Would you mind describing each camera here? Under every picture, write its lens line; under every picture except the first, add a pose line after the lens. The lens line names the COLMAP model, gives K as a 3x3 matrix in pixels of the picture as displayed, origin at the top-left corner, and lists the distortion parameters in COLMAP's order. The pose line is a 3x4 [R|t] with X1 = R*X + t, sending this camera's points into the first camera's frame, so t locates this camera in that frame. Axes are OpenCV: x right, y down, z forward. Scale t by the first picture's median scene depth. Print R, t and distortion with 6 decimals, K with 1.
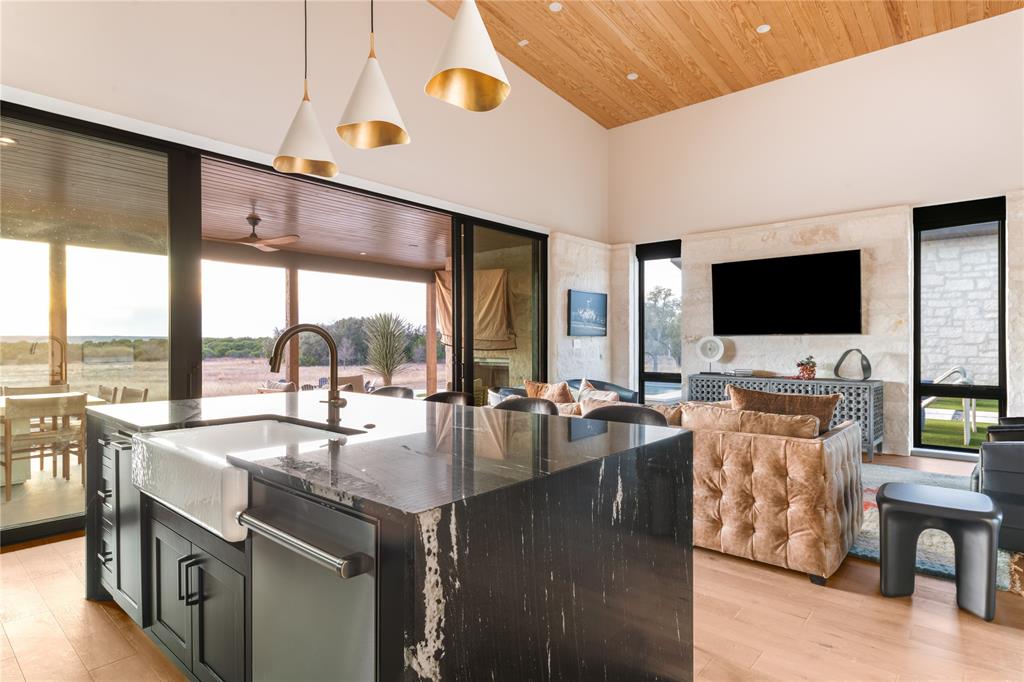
lens RADIAL K [[552.1, 0, 517.8], [0, 552.1, 343.9], [0, 0, 1]] dist [0.007972, 0.000287]
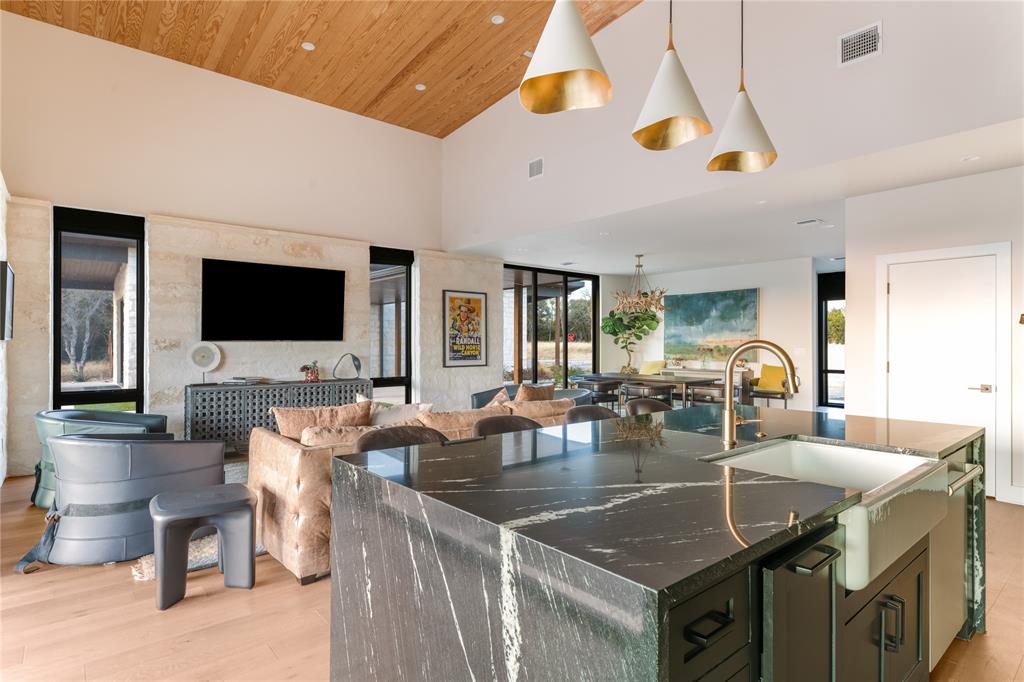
lens RADIAL K [[527.3, 0, 517.3], [0, 527.3, 341.7], [0, 0, 1]] dist [0.000712, 0.000433]
pose [[0.148516, 0.003706, 0.988903, -0.381818], [0.003863, 0.999983, -0.004328, -0.008128], [-0.988903, 0.004462, 0.148499, 0.380125]]
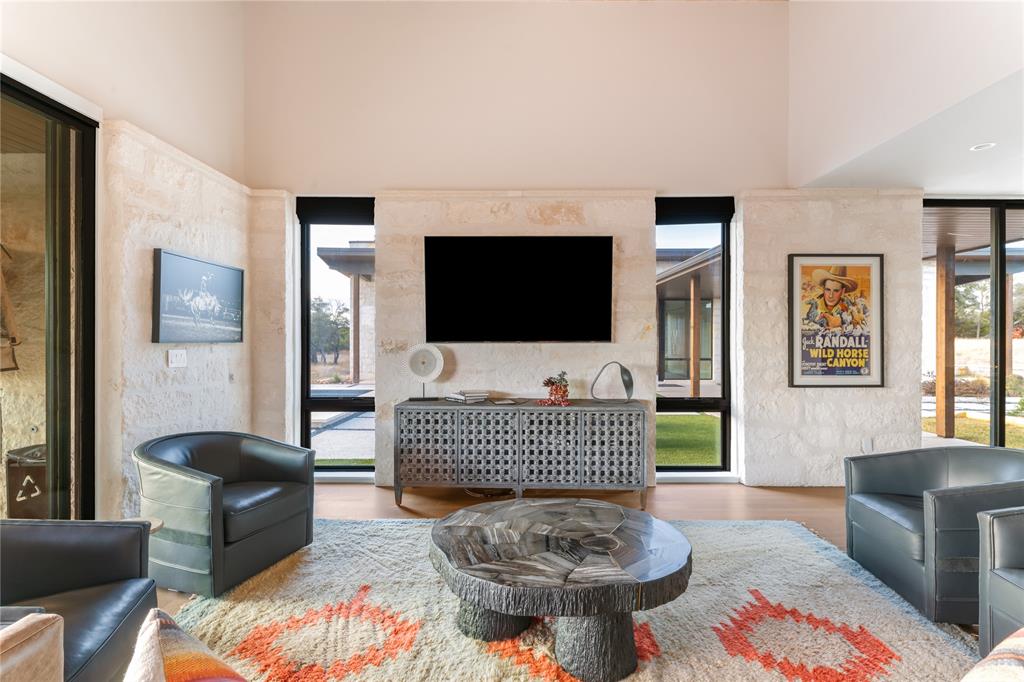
lens RADIAL K [[465.3, 0, 521.5], [0, 465.3, 339.8], [0, 0, 1]] dist [0.011300, -0.001326]
pose [[0.755386, 0.001390, 0.655278, 0.066066], [0.000846, 0.999995, -0.003097, -0.015946], [-0.655279, 0.002894, 0.755381, 0.480488]]
